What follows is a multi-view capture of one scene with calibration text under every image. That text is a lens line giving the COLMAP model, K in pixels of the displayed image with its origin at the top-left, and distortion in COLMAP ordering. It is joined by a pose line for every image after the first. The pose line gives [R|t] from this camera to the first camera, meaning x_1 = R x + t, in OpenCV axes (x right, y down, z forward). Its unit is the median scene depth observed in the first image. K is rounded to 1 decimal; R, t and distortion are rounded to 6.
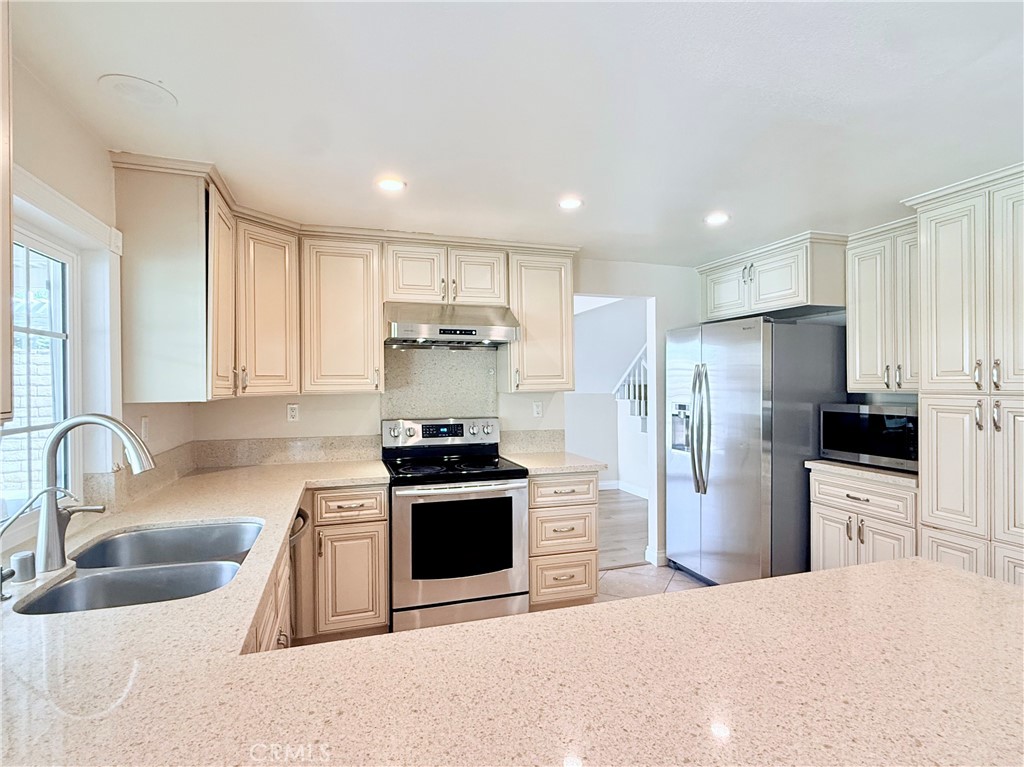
lens RADIAL K [[522.6, 0, 512.0], [0, 522.6, 383.5], [0, 0, 1]] dist [-0.000351, -0.000104]
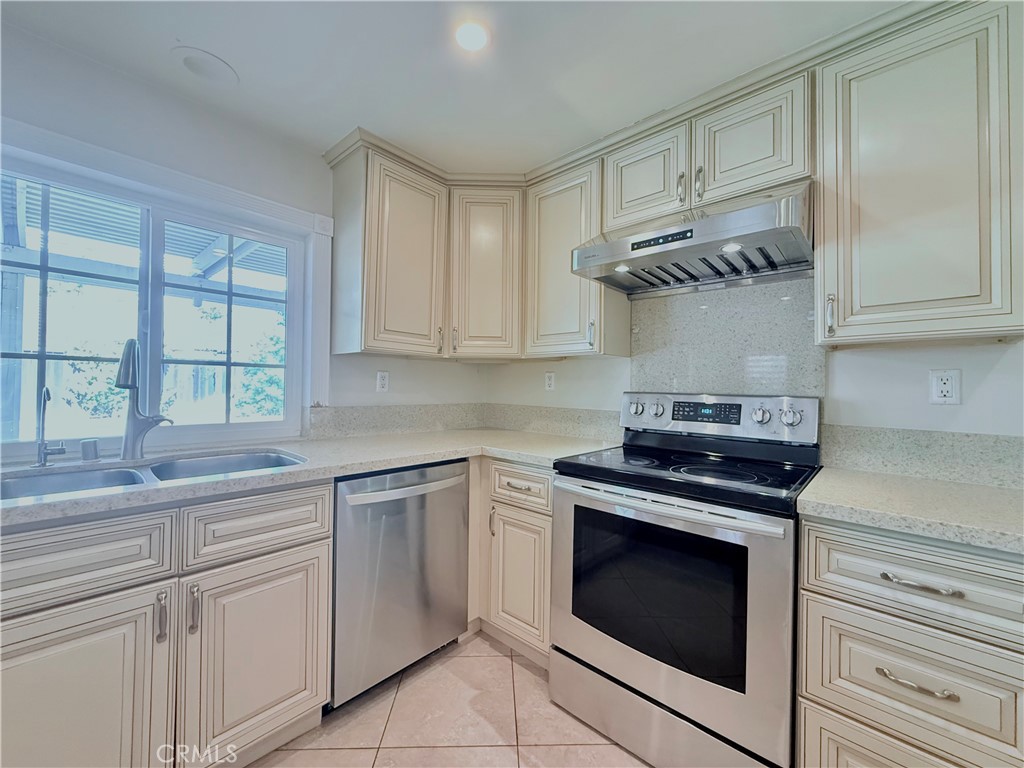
lens RADIAL K [[410.1, 0, 510.1], [0, 410.1, 383.5], [0, 0, 1]] dist [-0.000430, -0.000124]
pose [[0.496780, 0.008083, -0.867839, 0.211717], [-0.020832, 0.999780, -0.002613, 0.067663], [0.867626, 0.019377, 0.496839, 0.595379]]
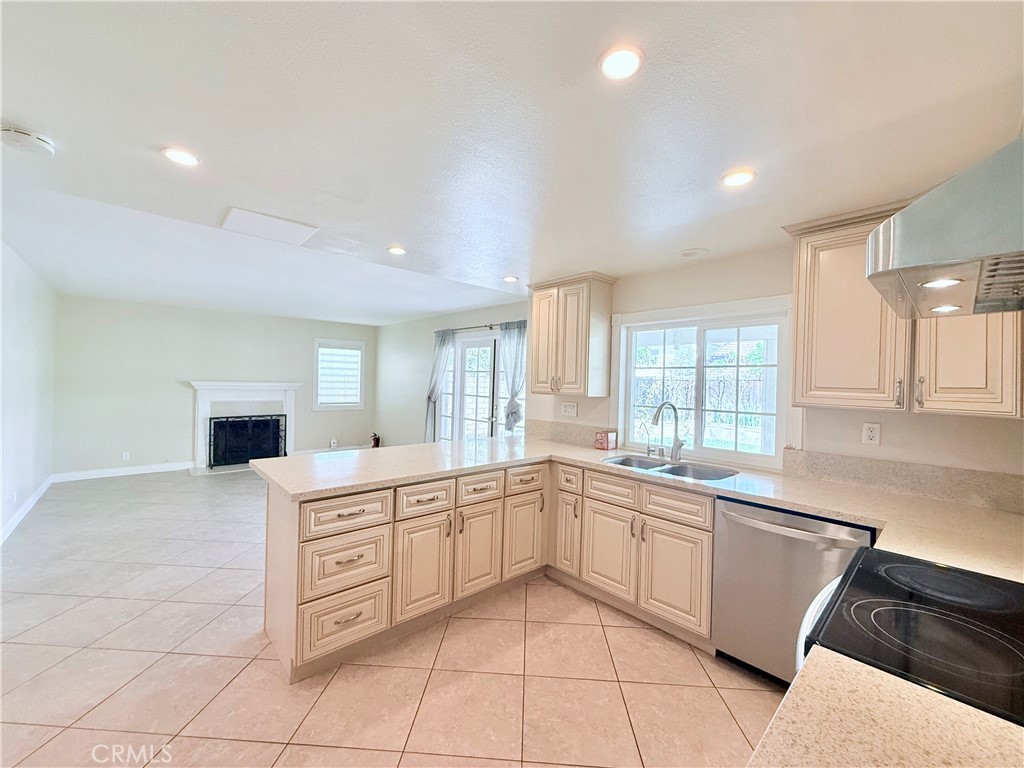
lens RADIAL K [[410.1, 0, 510.1], [0, 410.1, 383.5], [0, 0, 1]] dist [-0.000430, -0.000124]
pose [[-0.909918, -0.015448, -0.414501, 0.325768], [-0.019253, 0.999802, 0.005003, -0.010351], [0.414342, 0.012533, -0.910035, 1.145402]]
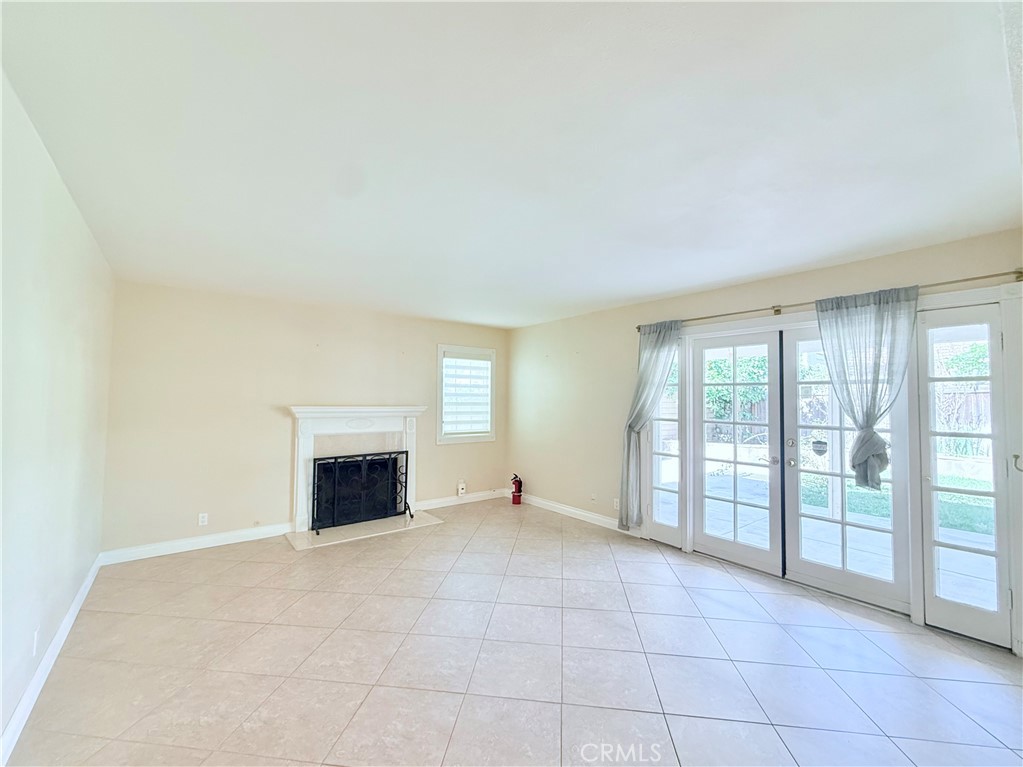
lens RADIAL K [[422.0, 0, 510.7], [0, 422.0, 387.2], [0, 0, 1]] dist [-0.001450, -0.000113]
pose [[-0.936626, -0.014561, -0.350029, 0.713849], [-0.003856, 0.999504, -0.031262, -0.004507], [0.350310, -0.027931, -0.936217, 0.278303]]
